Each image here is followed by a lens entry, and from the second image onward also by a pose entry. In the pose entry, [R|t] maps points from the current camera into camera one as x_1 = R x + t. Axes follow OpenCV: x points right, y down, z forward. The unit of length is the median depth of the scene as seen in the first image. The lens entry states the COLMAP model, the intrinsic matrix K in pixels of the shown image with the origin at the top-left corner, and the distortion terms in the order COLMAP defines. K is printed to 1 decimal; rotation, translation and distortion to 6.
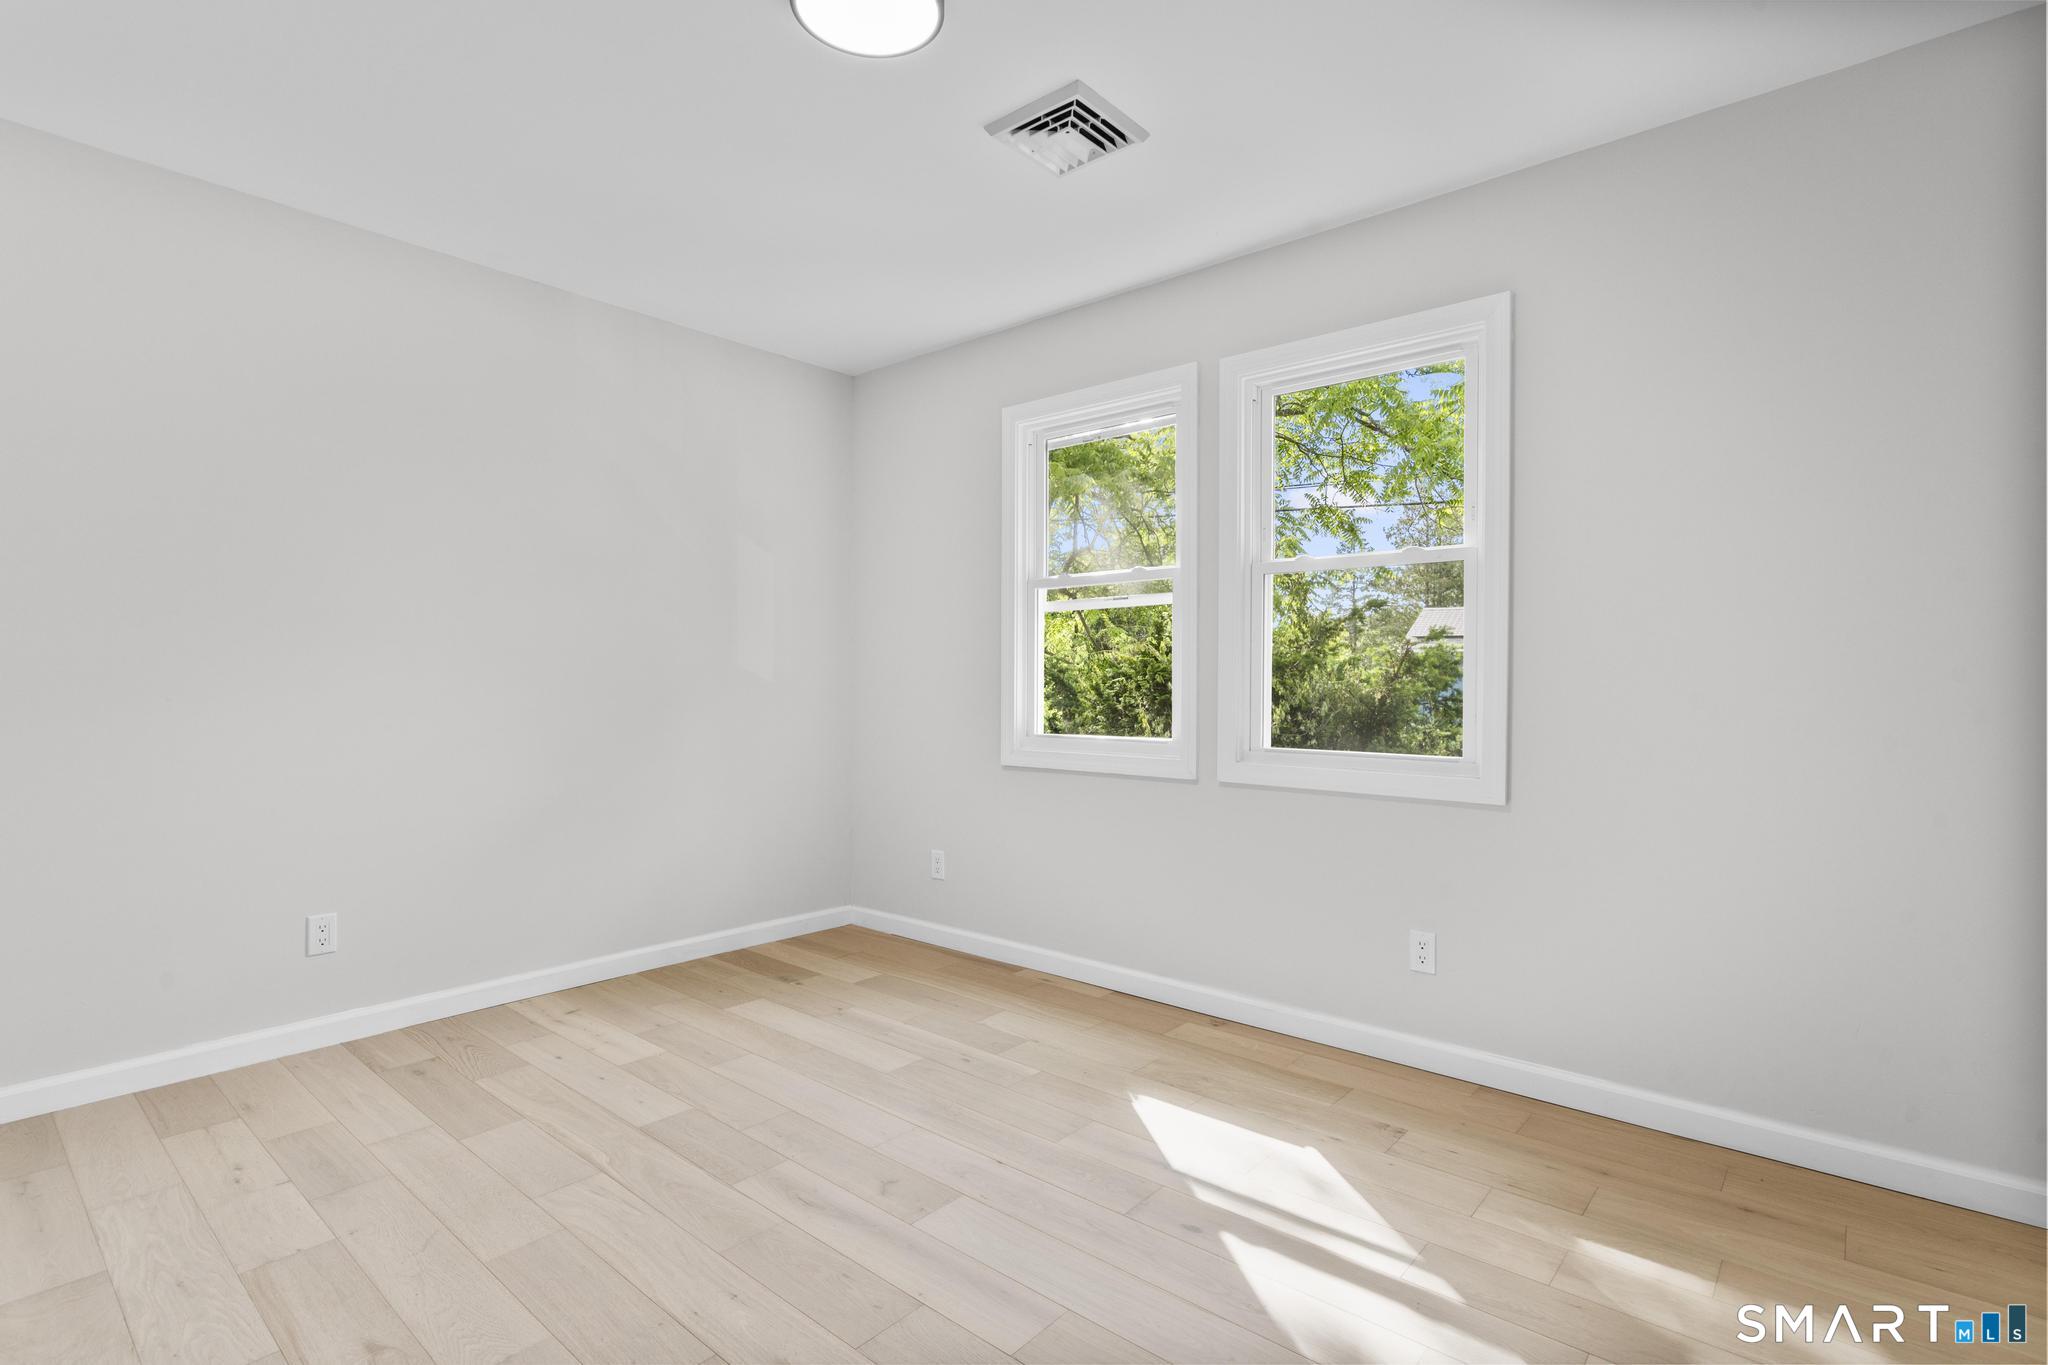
lens RADIAL K [[985.7, 0, 1022.0], [0, 985.7, 683.1], [0, 0, 1]] dist [0.002492, -0.000101]
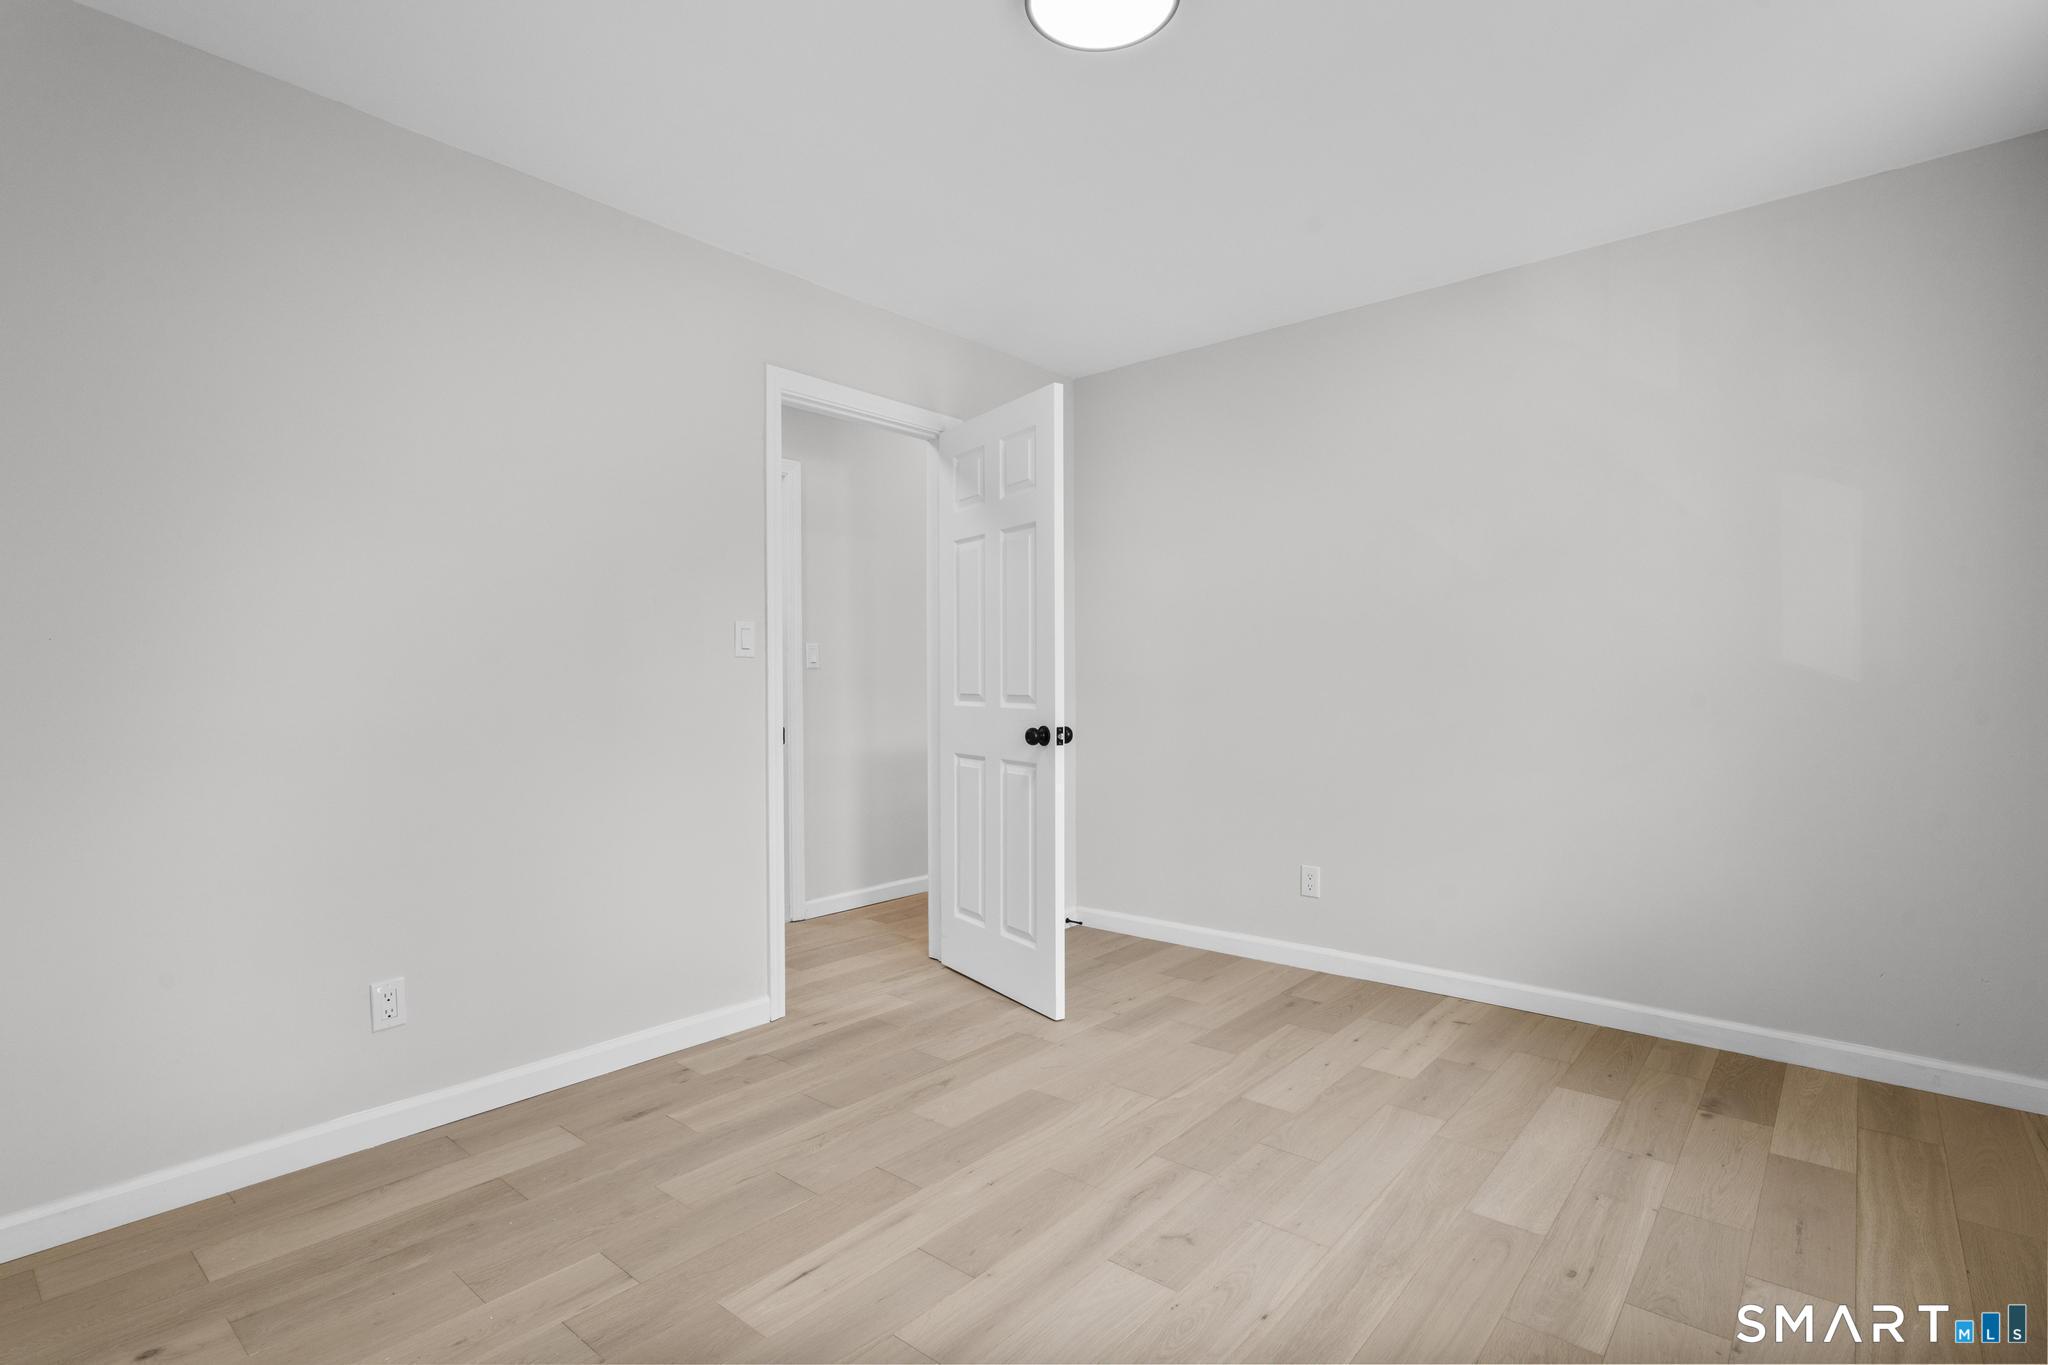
lens RADIAL K [[985.7, 0, 1025.2], [0, 985.7, 686.0], [0, 0, 1]] dist [0.002492, -0.000101]
pose [[0.000699, 0.000648, -1.000000, 0.562631], [0.004897, 0.999988, 0.000652, -0.001803], [0.999988, -0.004898, 0.000696, 0.622196]]
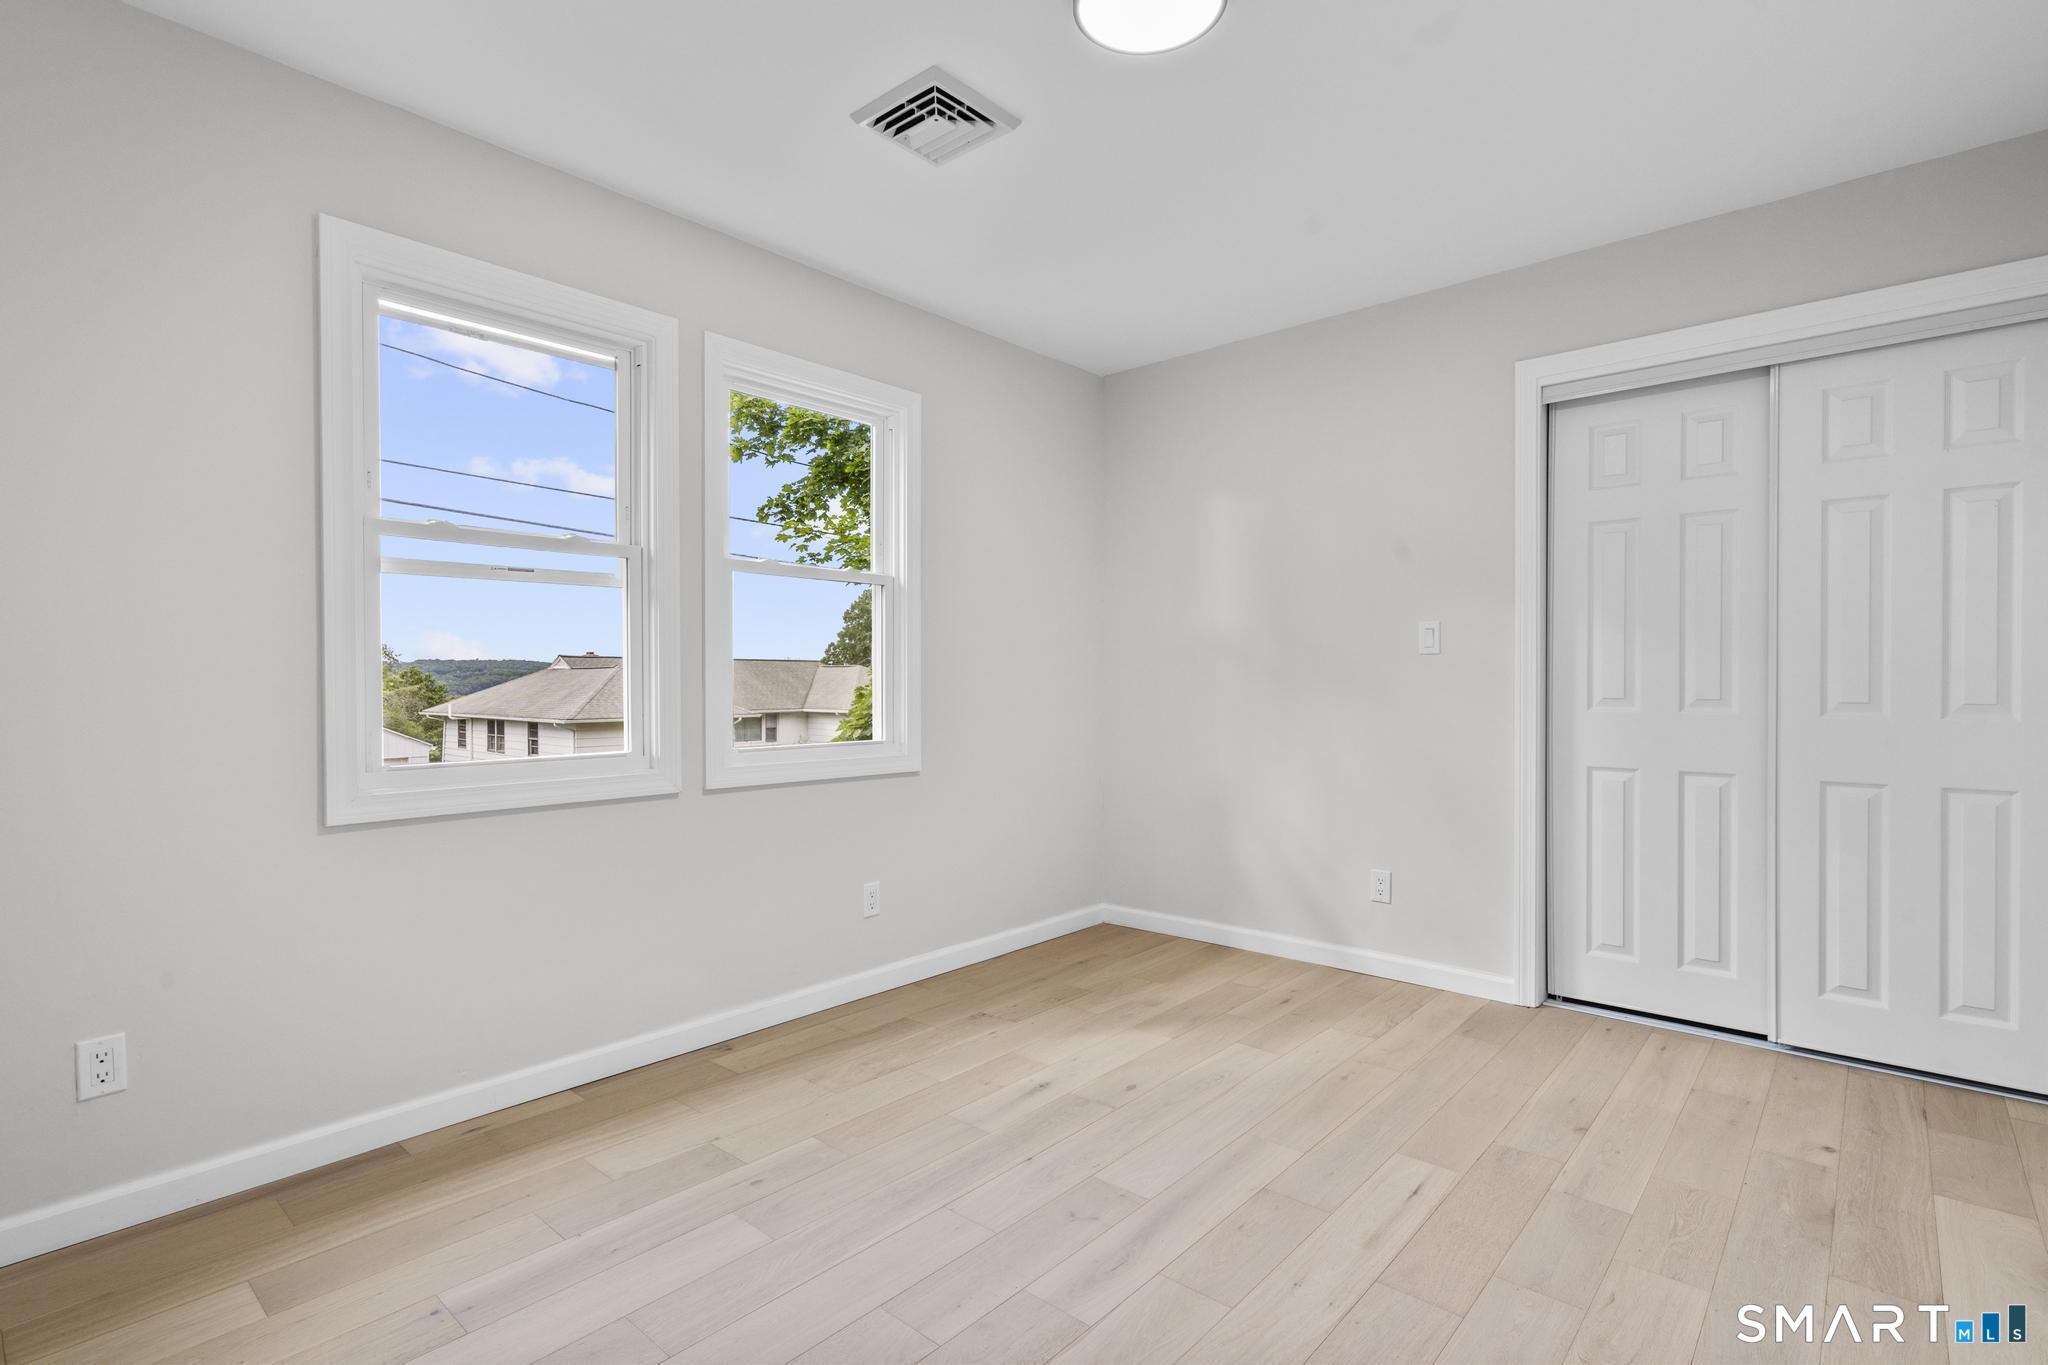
lens RADIAL K [[985.7, 0, 1022.0], [0, 985.7, 678.8], [0, 0, 1]] dist [0.002492, -0.000101]
pose [[0.006552, -0.001965, 0.999977, -0.782047], [0.003929, 0.999990, 0.001939, -0.005100], [-0.999971, 0.003916, 0.006560, 0.759371]]
